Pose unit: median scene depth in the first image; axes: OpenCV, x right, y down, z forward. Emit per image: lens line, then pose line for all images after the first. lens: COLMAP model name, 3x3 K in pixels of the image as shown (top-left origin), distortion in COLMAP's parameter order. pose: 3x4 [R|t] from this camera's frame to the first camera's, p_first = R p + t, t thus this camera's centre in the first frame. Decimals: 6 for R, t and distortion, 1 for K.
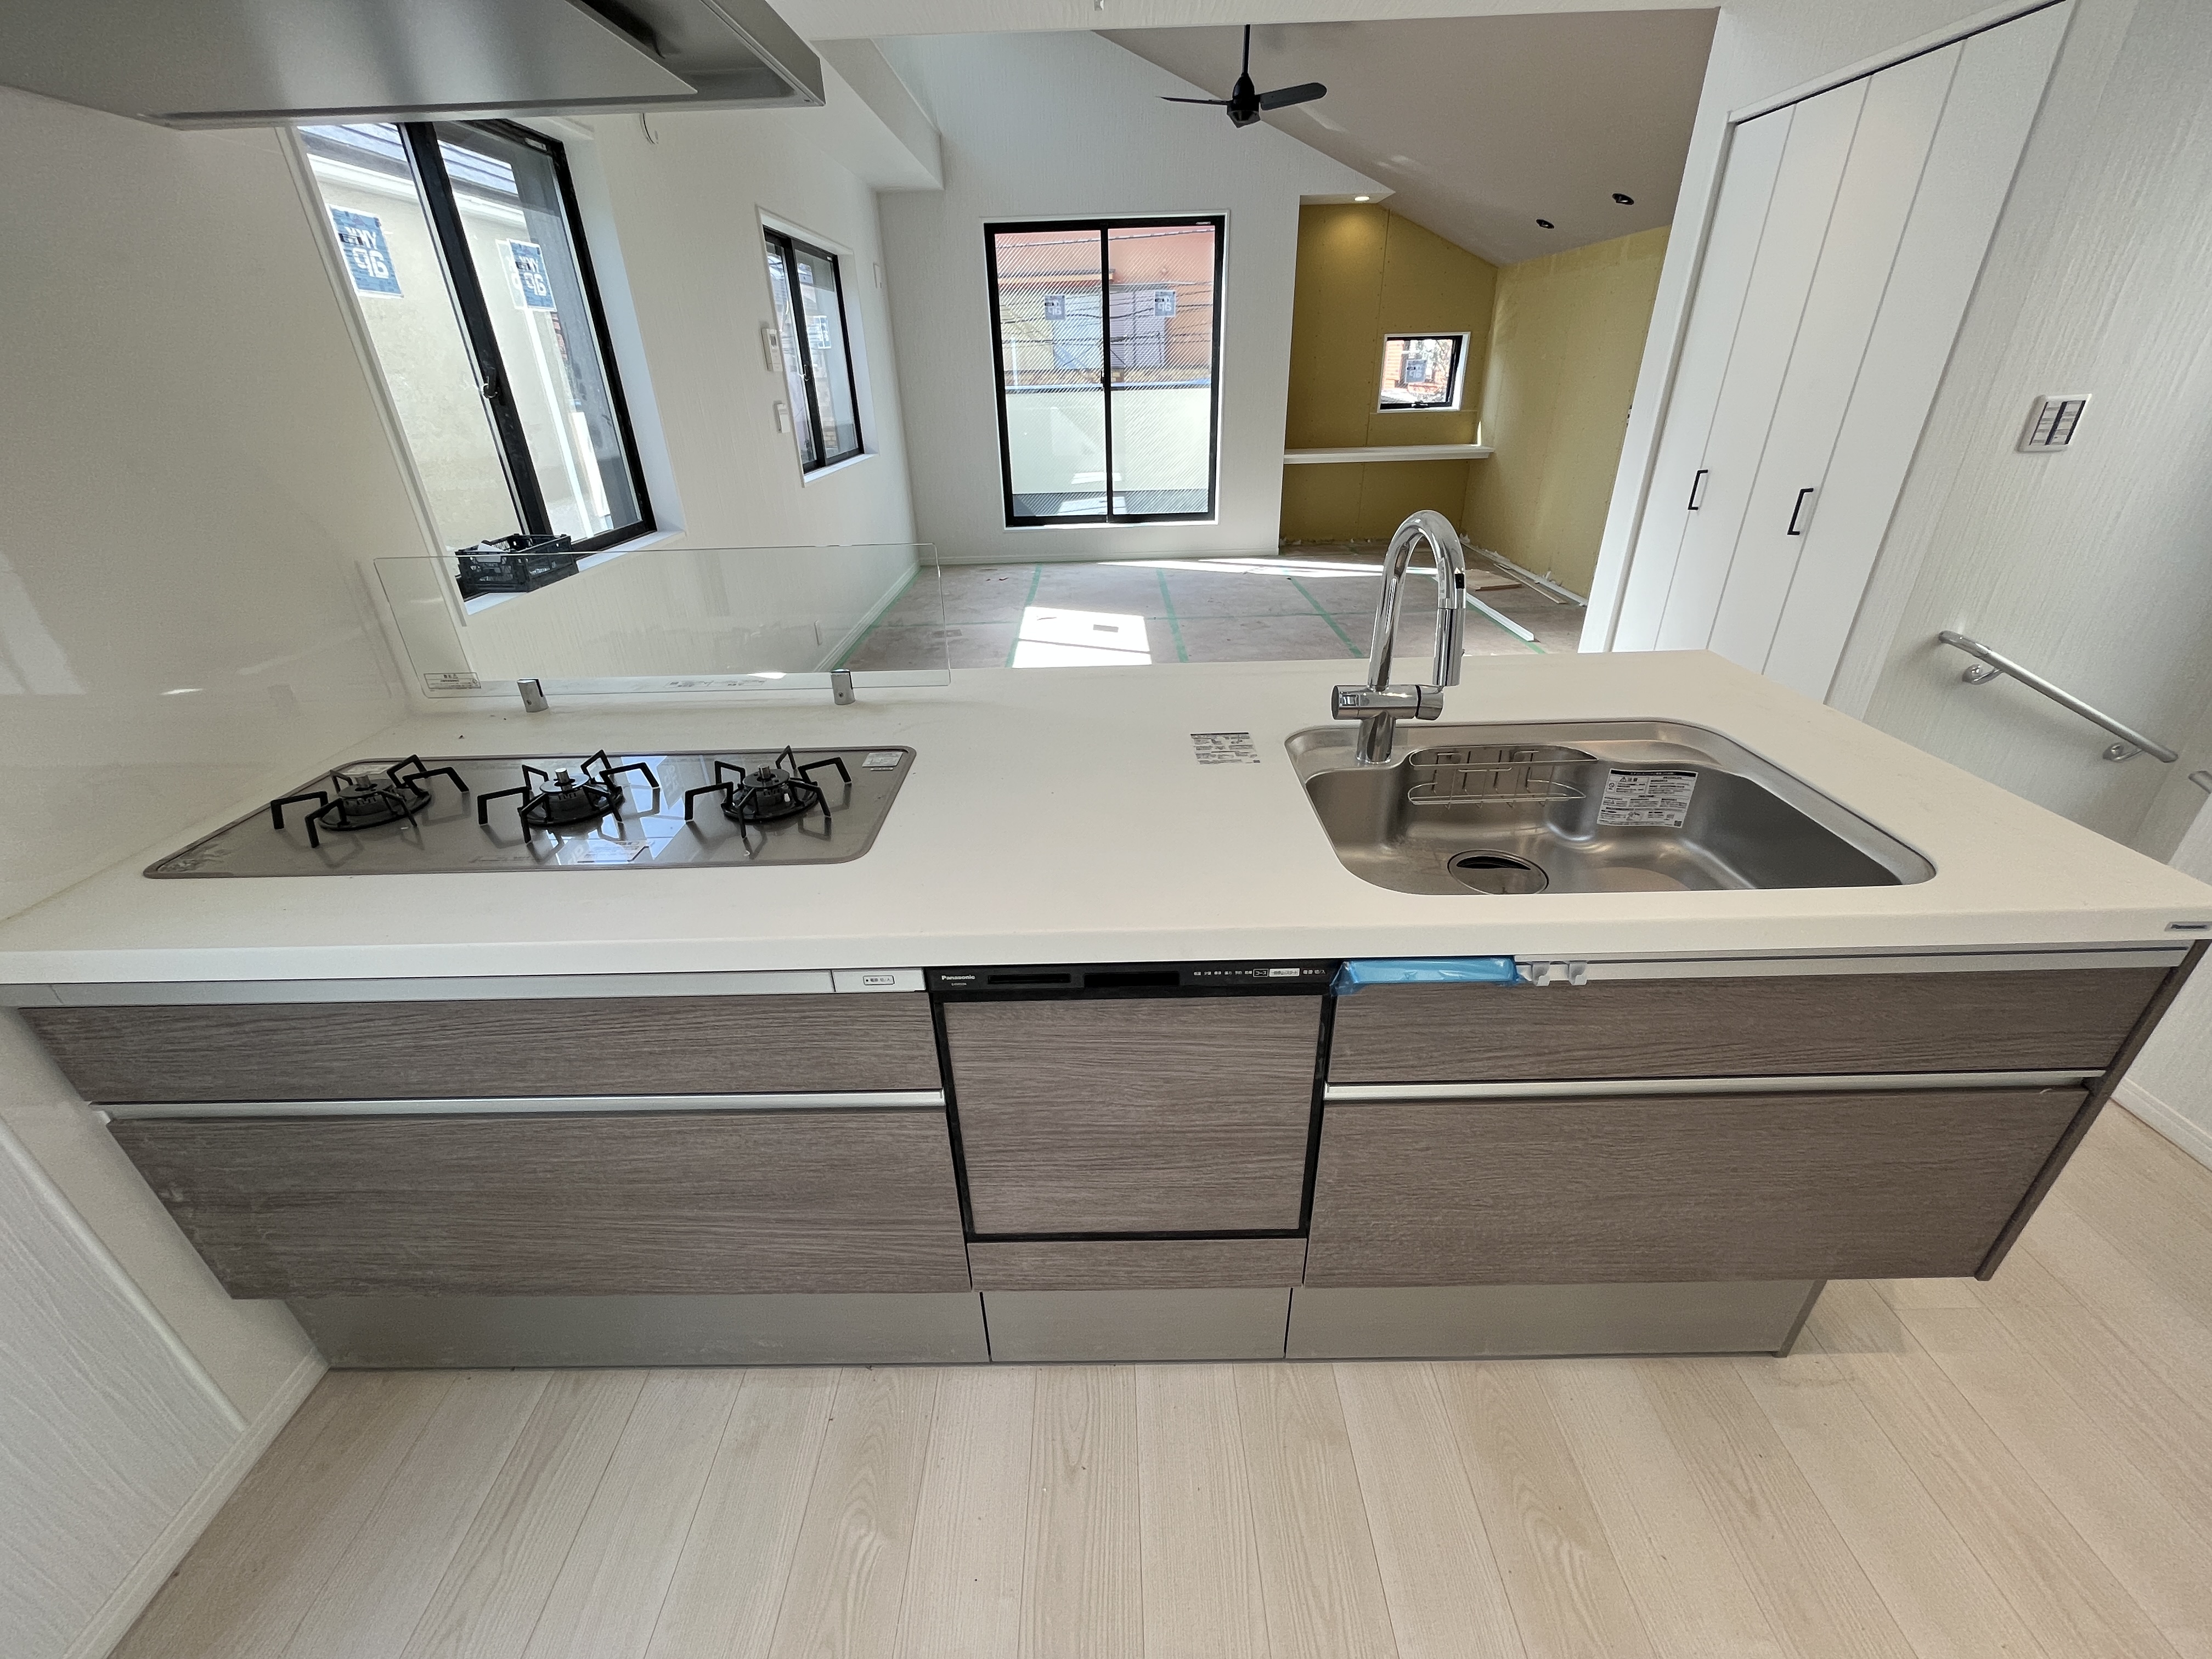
lens RADIAL K [[904.0, 0, 1106.0], [0, 904.0, 829.5], [0, 0, 1]] dist [-0.000914, 0.000205]
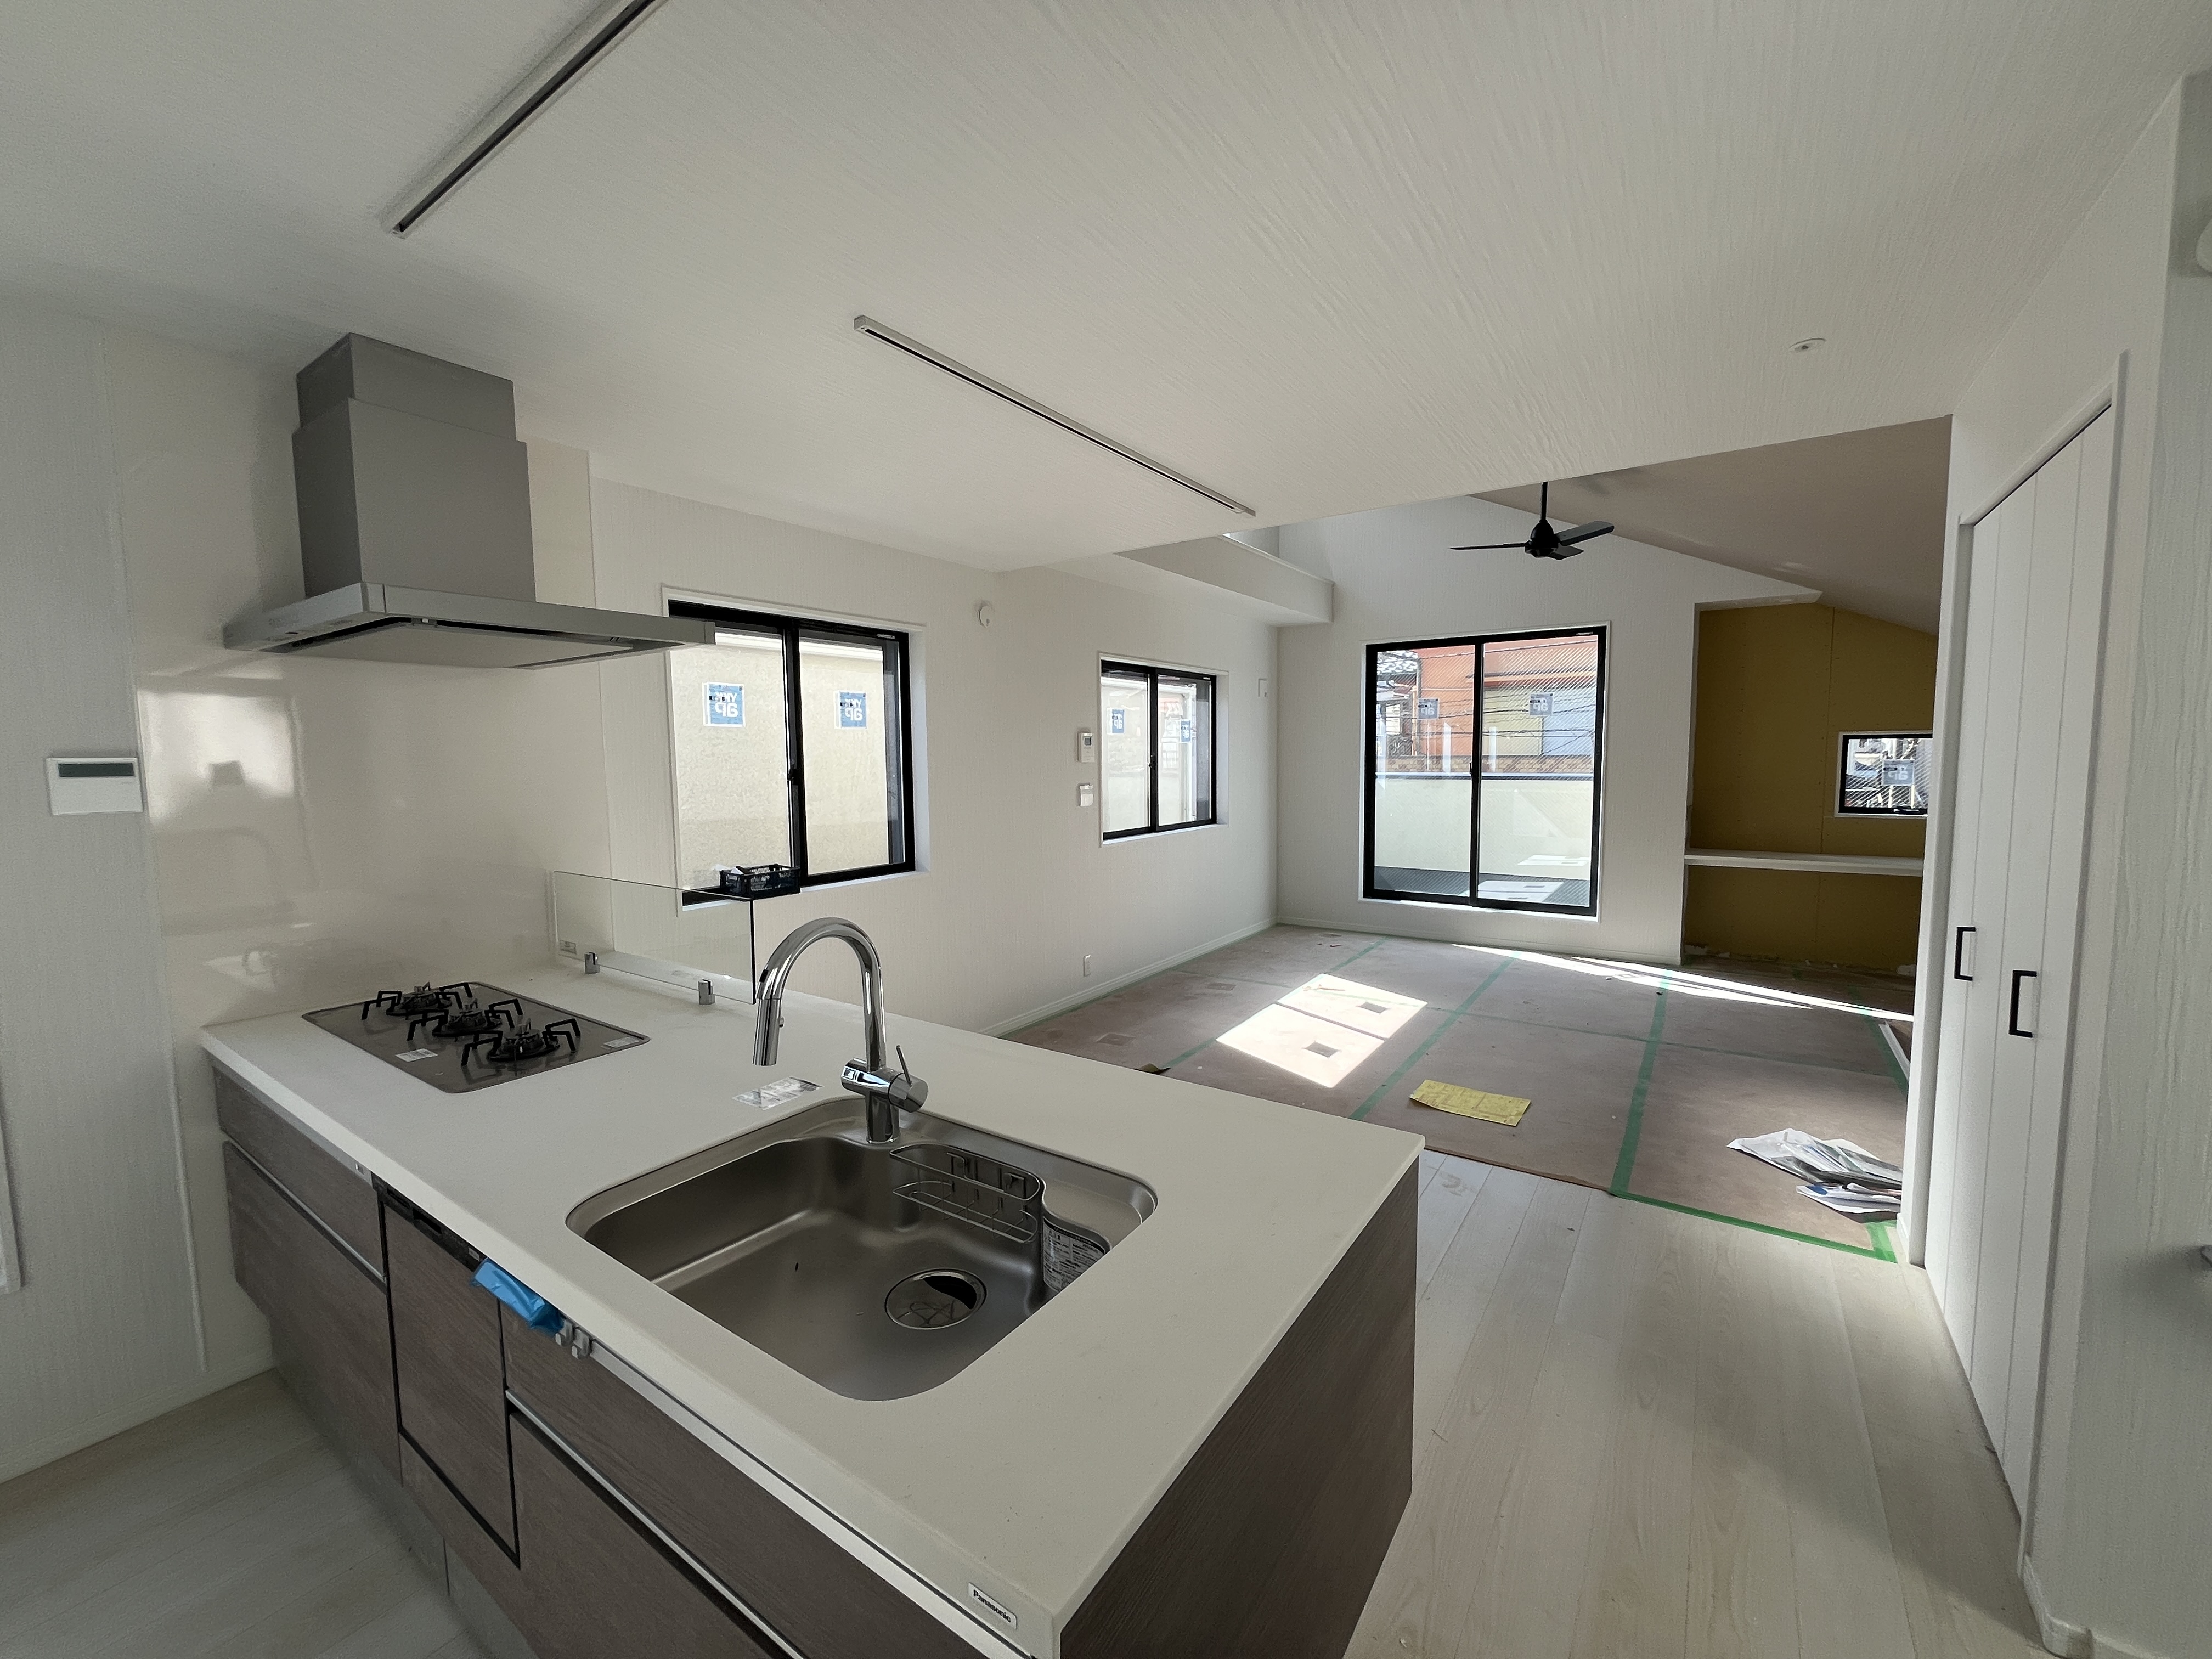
lens RADIAL K [[904.0, 0, 1106.0], [0, 904.0, 829.5], [0, 0, 1]] dist [-0.000914, 0.000205]
pose [[0.818579, 0.066532, -0.570528, 0.258814], [-0.272336, 0.919484, -0.283516, -0.043146], [0.505728, 0.387456, 0.770790, 0.044213]]
